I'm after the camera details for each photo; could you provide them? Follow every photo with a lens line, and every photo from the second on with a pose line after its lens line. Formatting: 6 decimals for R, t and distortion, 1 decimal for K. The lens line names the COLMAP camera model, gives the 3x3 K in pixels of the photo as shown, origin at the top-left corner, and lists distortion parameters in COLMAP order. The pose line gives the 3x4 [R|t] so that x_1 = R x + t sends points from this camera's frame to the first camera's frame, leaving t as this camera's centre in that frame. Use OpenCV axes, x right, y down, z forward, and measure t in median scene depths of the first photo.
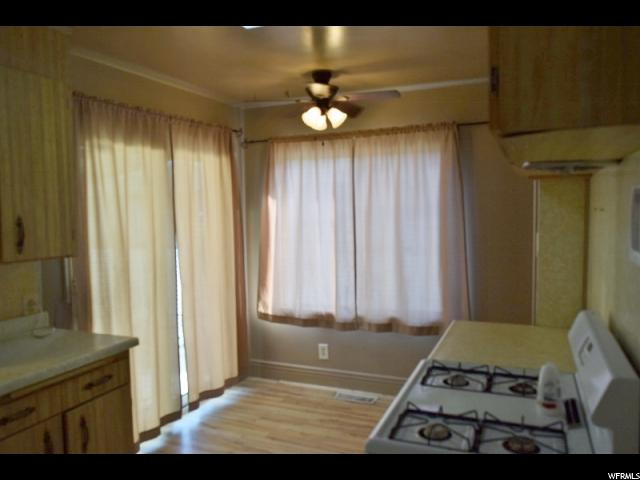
lens RADIAL K [[504.0, 0, 319.8], [0, 504.0, 238.8], [0, 0, 1]] dist [-0.009907, -0.000141]
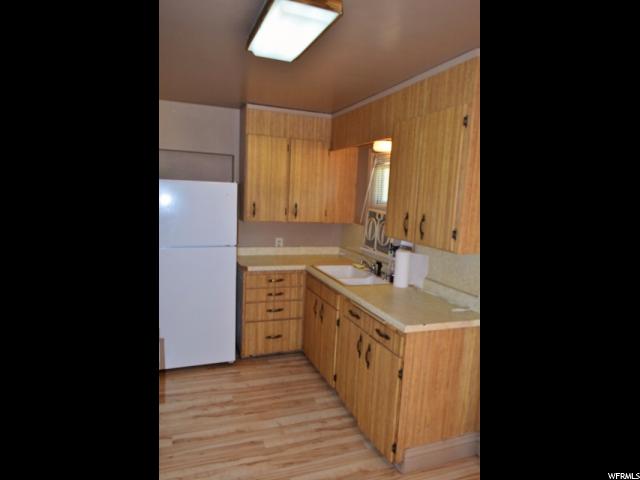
lens RADIAL K [[378.0, 0, 319.2], [0, 378.0, 242.5], [0, 0, 1]] dist [-0.004173, 0.001416]
pose [[-0.717748, 0.079809, -0.691714, 0.381832], [-0.076074, 0.978475, 0.191832, -0.148969], [0.692135, 0.190309, -0.696227, 1.535966]]
